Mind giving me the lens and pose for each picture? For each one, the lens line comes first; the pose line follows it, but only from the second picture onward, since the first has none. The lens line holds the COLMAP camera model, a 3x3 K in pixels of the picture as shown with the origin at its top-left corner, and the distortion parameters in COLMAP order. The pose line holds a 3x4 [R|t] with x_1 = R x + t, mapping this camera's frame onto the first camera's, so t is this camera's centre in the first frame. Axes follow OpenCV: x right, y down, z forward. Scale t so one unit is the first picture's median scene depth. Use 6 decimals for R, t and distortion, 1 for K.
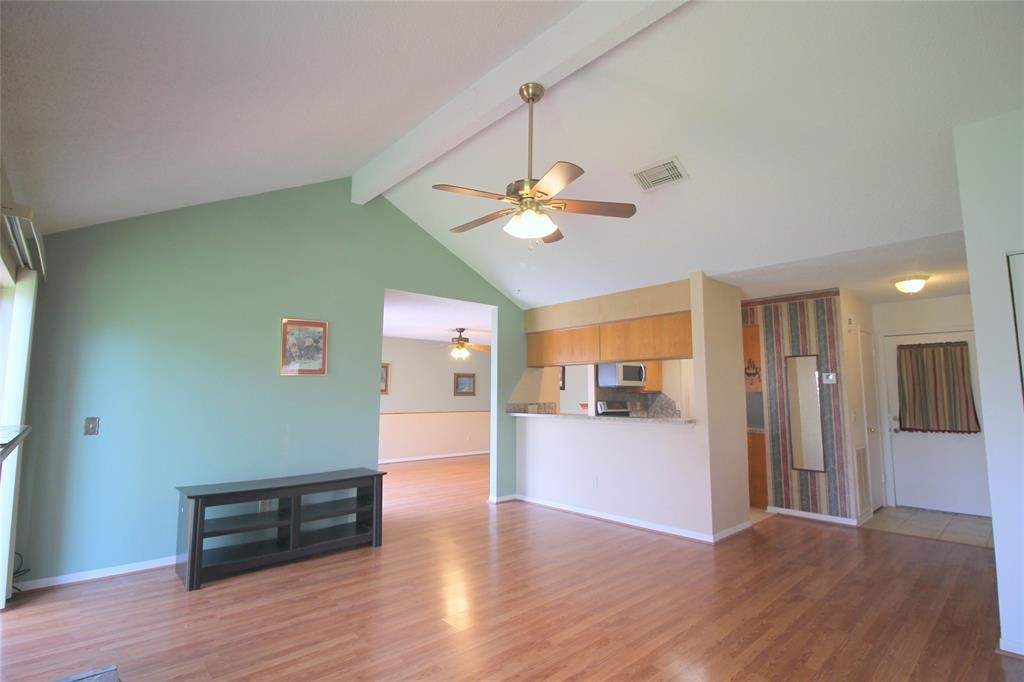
lens RADIAL K [[491.9, 0, 512.9], [0, 491.9, 338.8], [0, 0, 1]] dist [-0.011465, -0.006901]
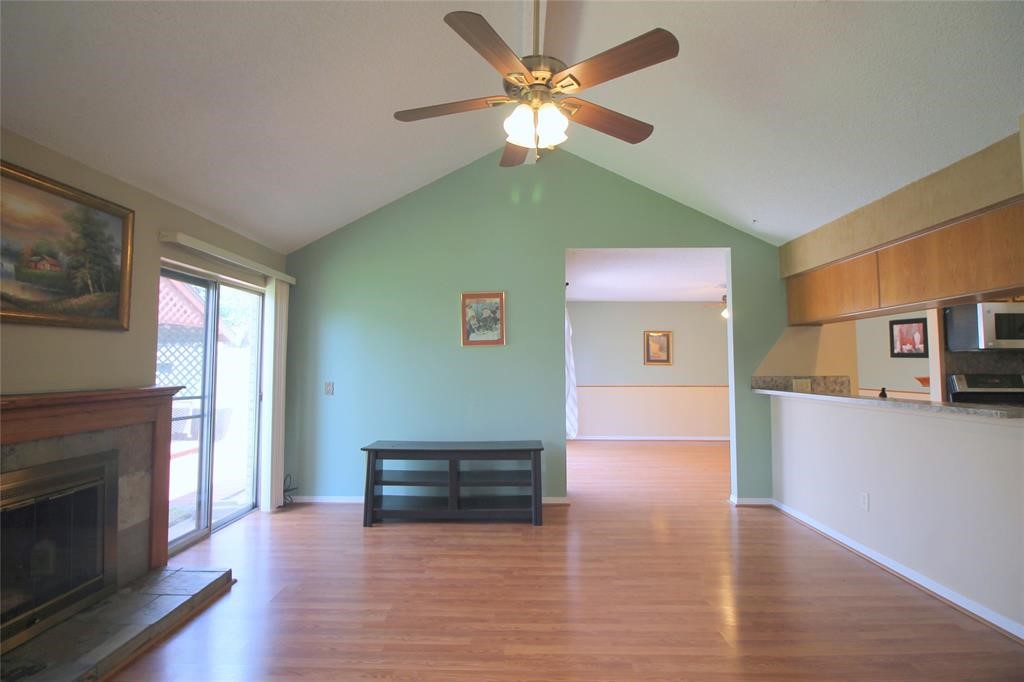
lens RADIAL K [[491.9, 0, 506.6], [0, 491.9, 340.5], [0, 0, 1]] dist [-0.011465, -0.006901]
pose [[0.717494, -0.036842, -0.695590, 0.322900], [0.078894, 0.996473, 0.028601, 0.036451], [0.692083, -0.075399, 0.717870, 0.289236]]
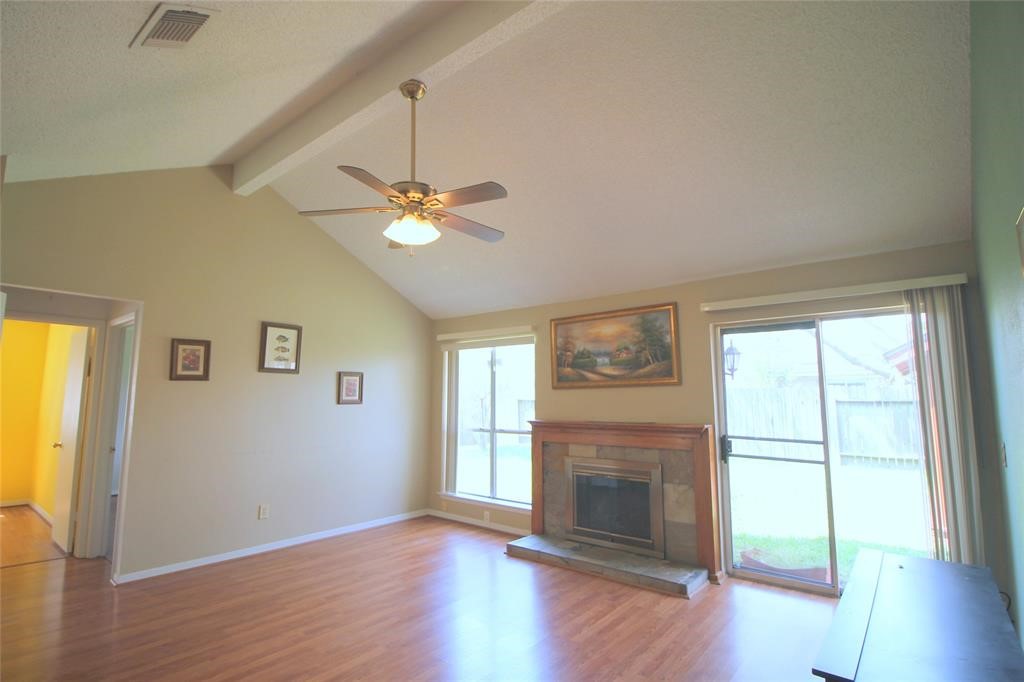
lens RADIAL K [[491.9, 0, 515.4], [0, 491.9, 339.3], [0, 0, 1]] dist [-0.011465, -0.006901]
pose [[-0.988777, -0.017081, -0.148418, -0.017584], [0.017606, 0.973197, -0.229297, 0.125230], [0.148357, -0.229336, -0.961975, 1.246660]]
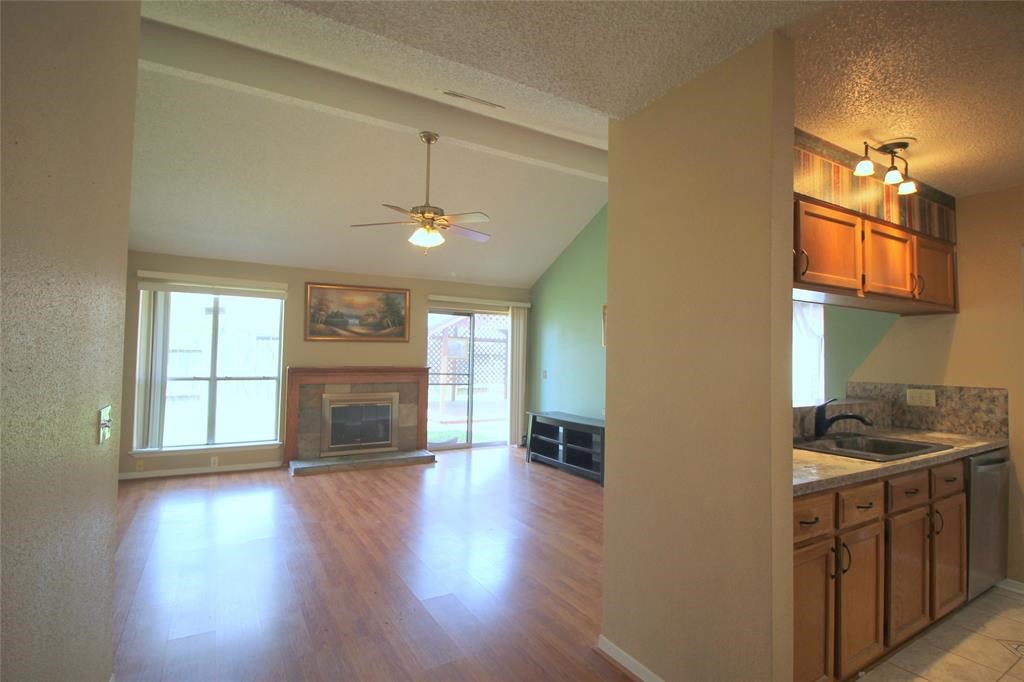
lens RADIAL K [[491.9, 0, 504.0], [0, 491.9, 336.7], [0, 0, 1]] dist [-0.011465, -0.006901]
pose [[-0.216193, -0.041648, -0.975462, 0.889683], [0.090514, 0.993932, -0.062498, 0.103163], [0.972146, -0.101804, -0.211112, 0.977409]]
